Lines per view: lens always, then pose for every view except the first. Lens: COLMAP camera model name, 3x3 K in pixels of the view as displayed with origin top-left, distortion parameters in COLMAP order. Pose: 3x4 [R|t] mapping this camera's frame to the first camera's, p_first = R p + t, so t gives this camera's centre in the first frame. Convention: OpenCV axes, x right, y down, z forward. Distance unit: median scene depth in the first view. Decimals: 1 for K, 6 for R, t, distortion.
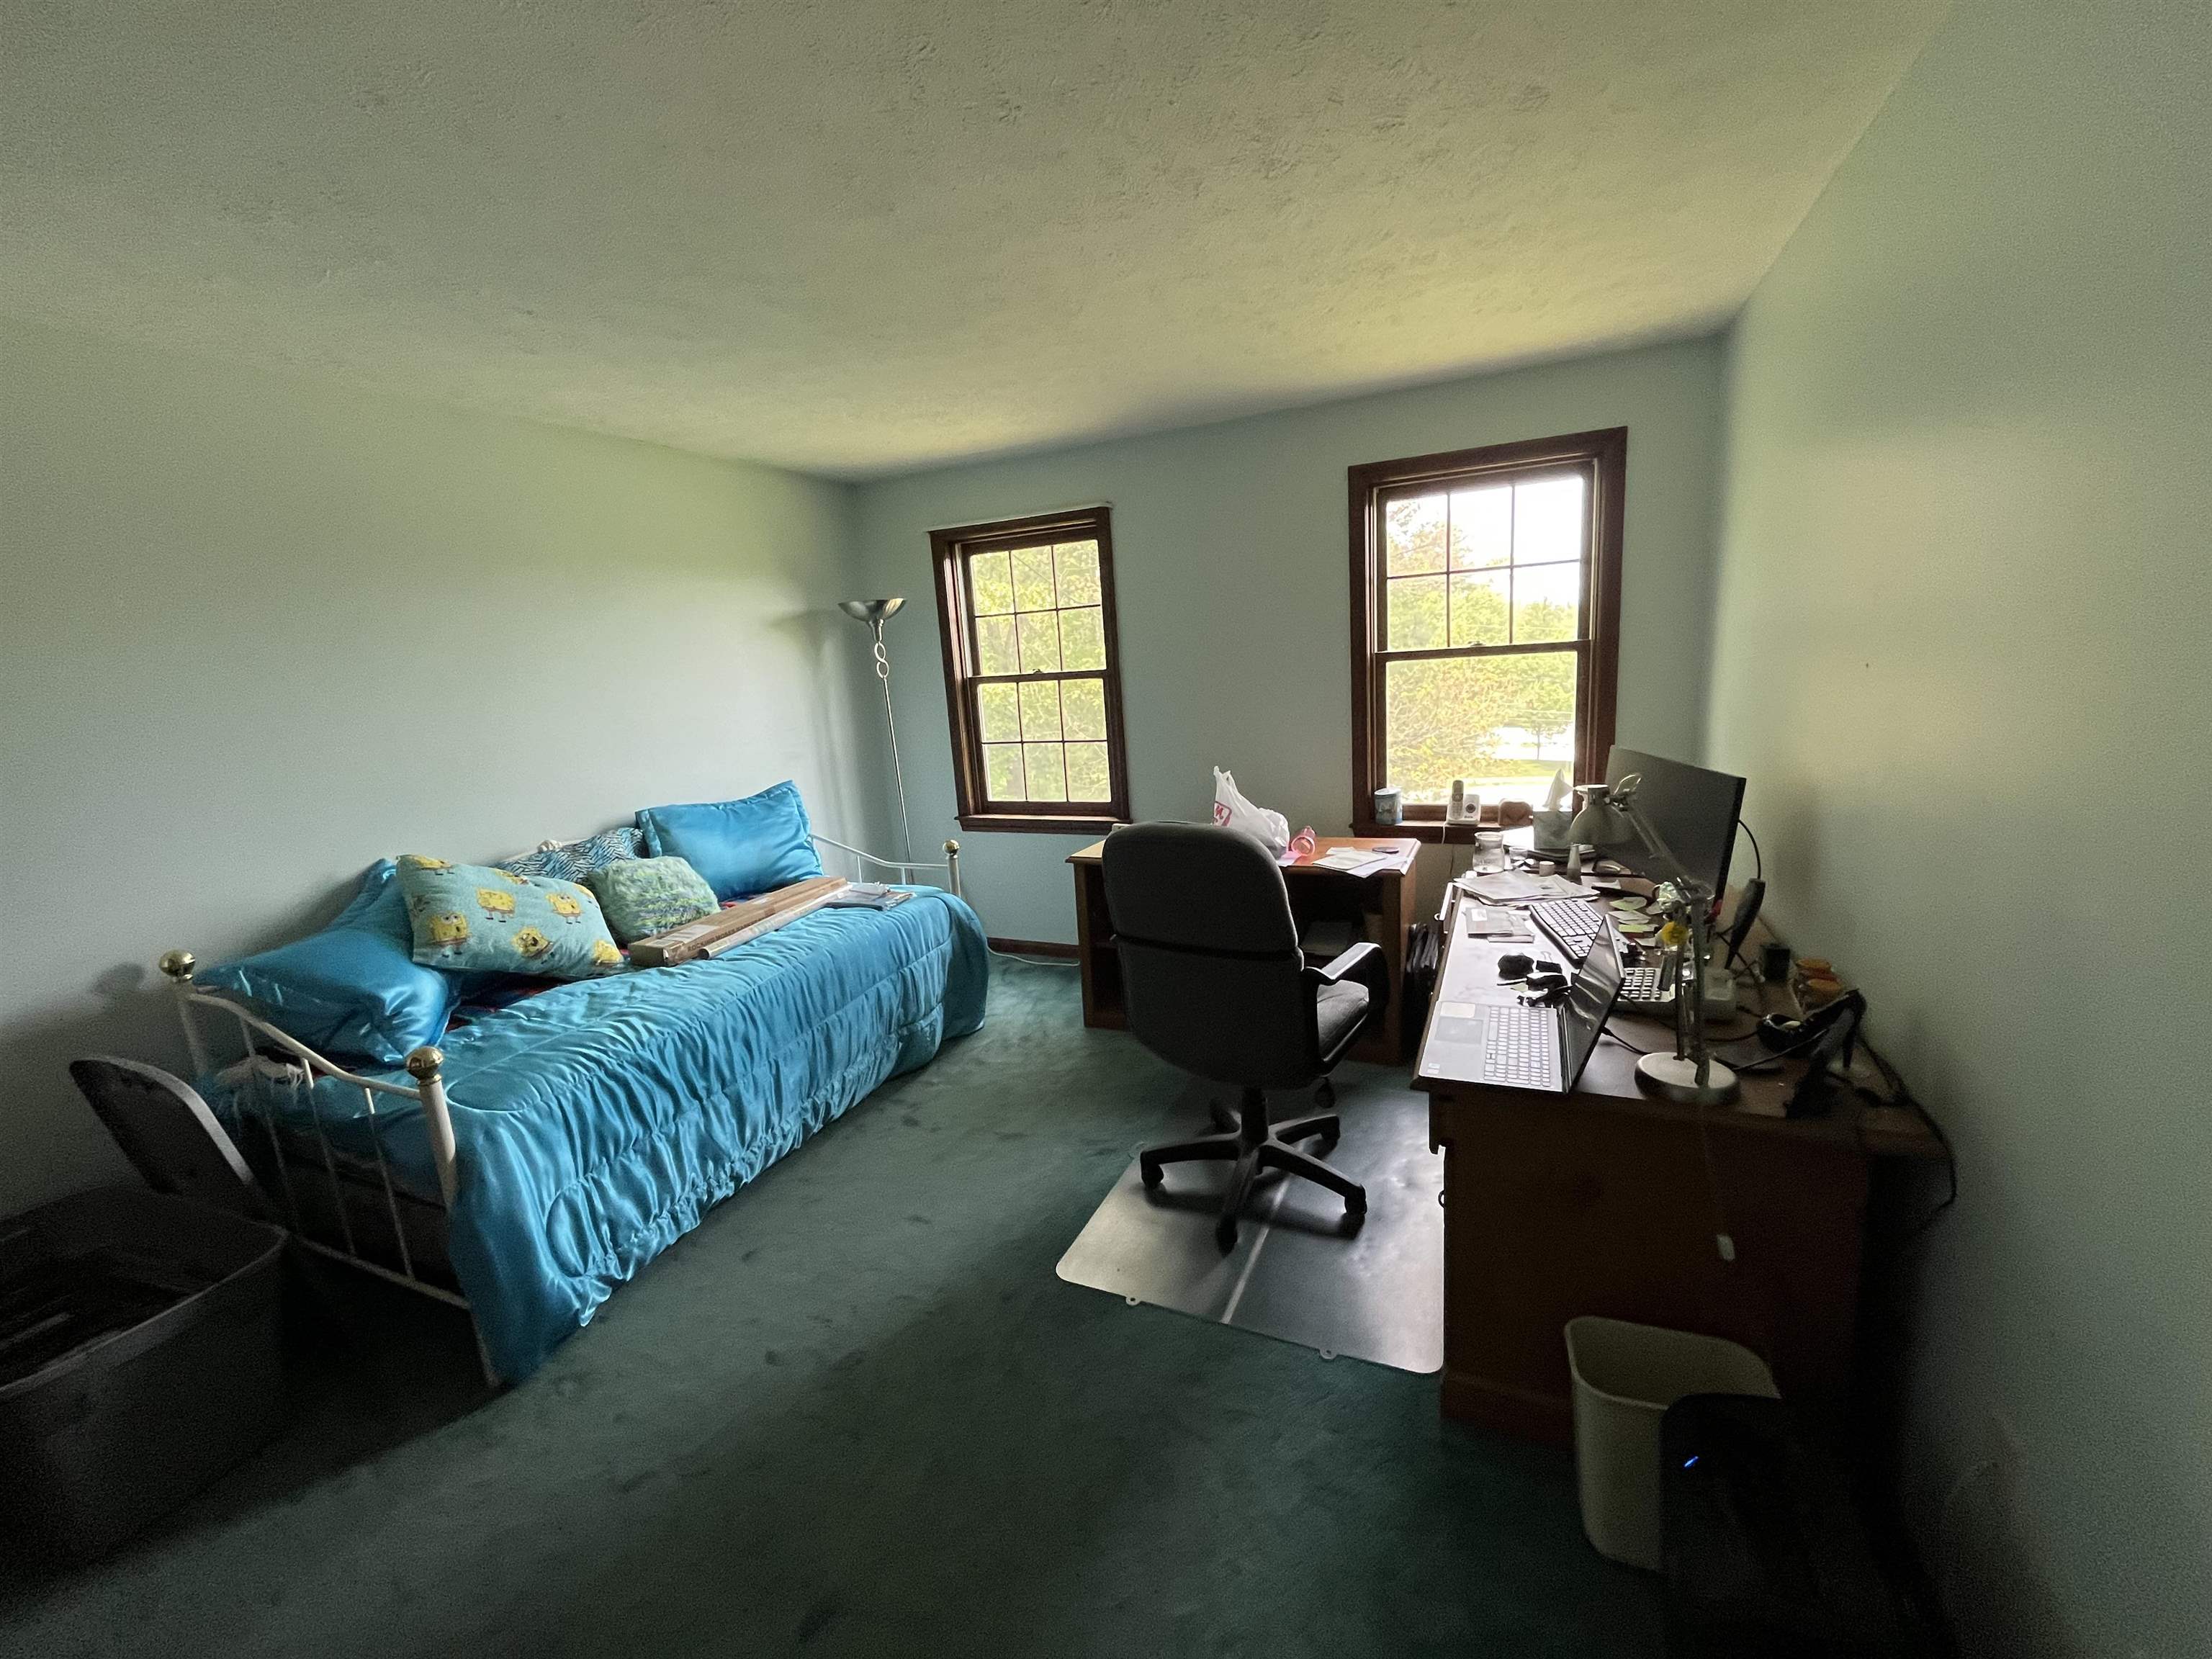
lens RADIAL K [[899.2, 0, 1106.0], [0, 899.2, 829.5], [0, 0, 1]] dist [0.000637, 0.000269]
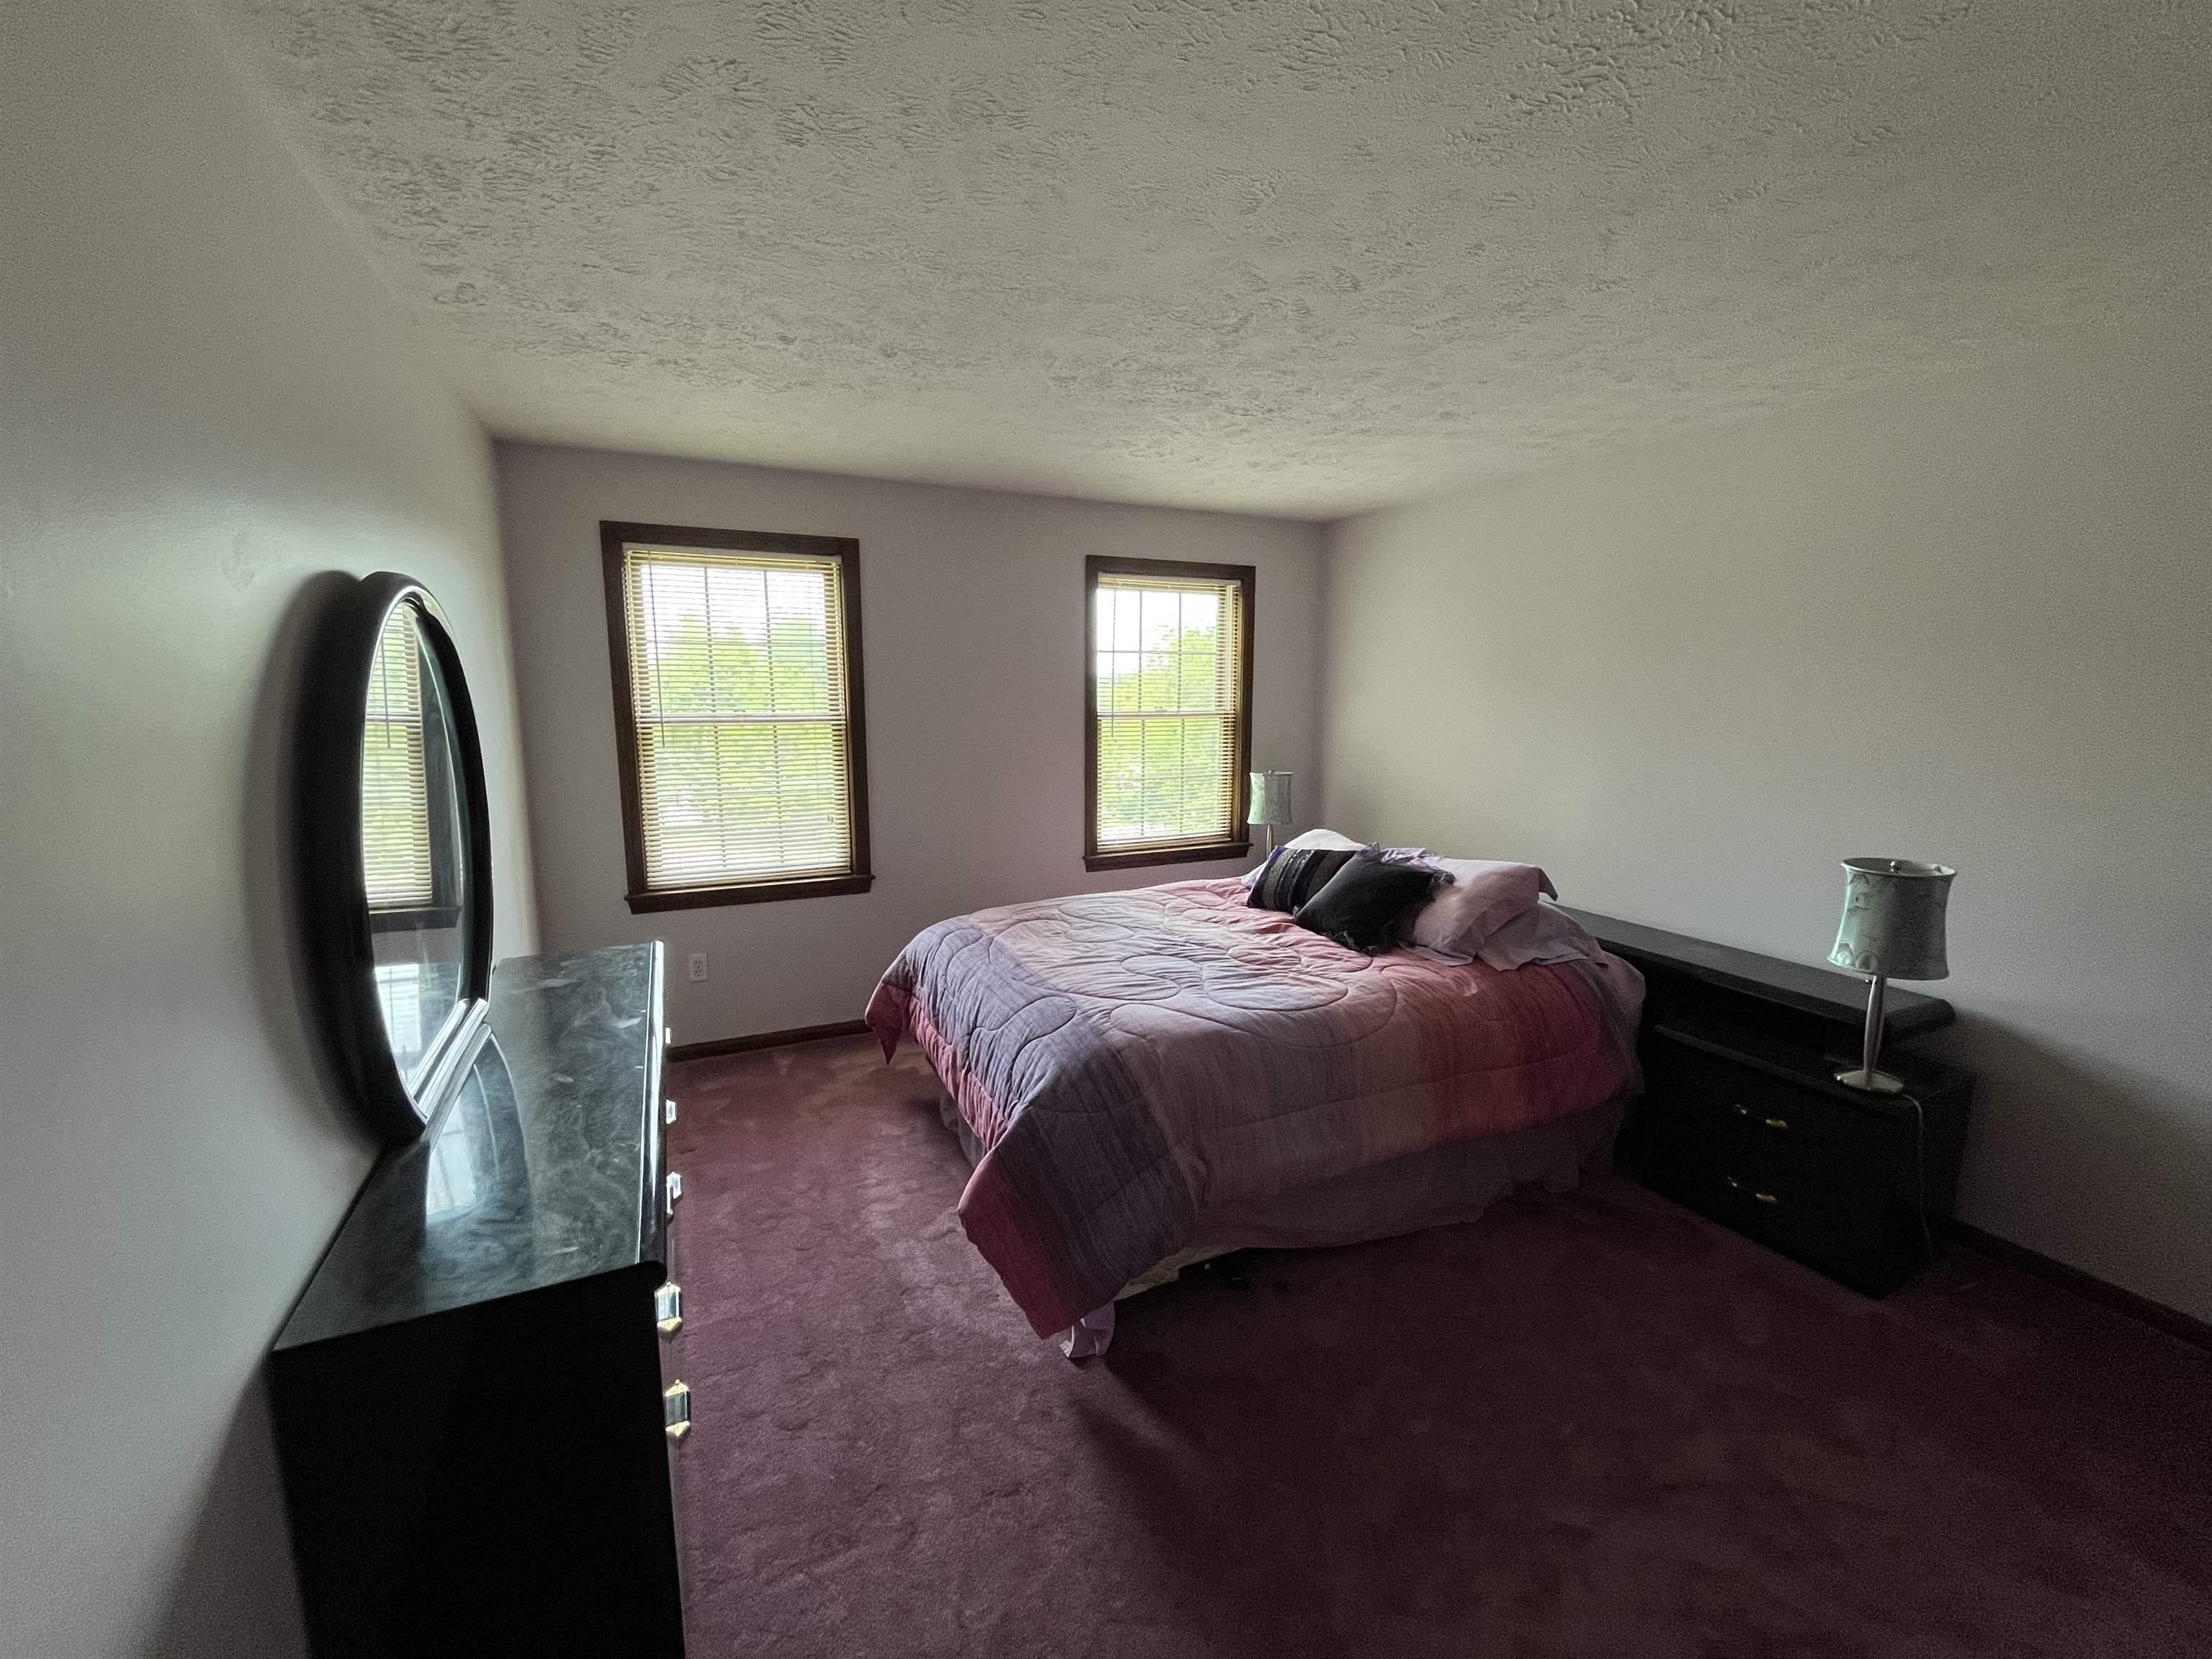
lens RADIAL K [[899.2, 0, 1106.0], [0, 899.2, 829.5], [0, 0, 1]] dist [0.000637, 0.000269]
pose [[0.648298, -0.040502, 0.760309, -0.544235], [0.099556, 0.994520, -0.031911, -0.006499], [-0.754850, 0.096381, 0.648777, 0.229753]]
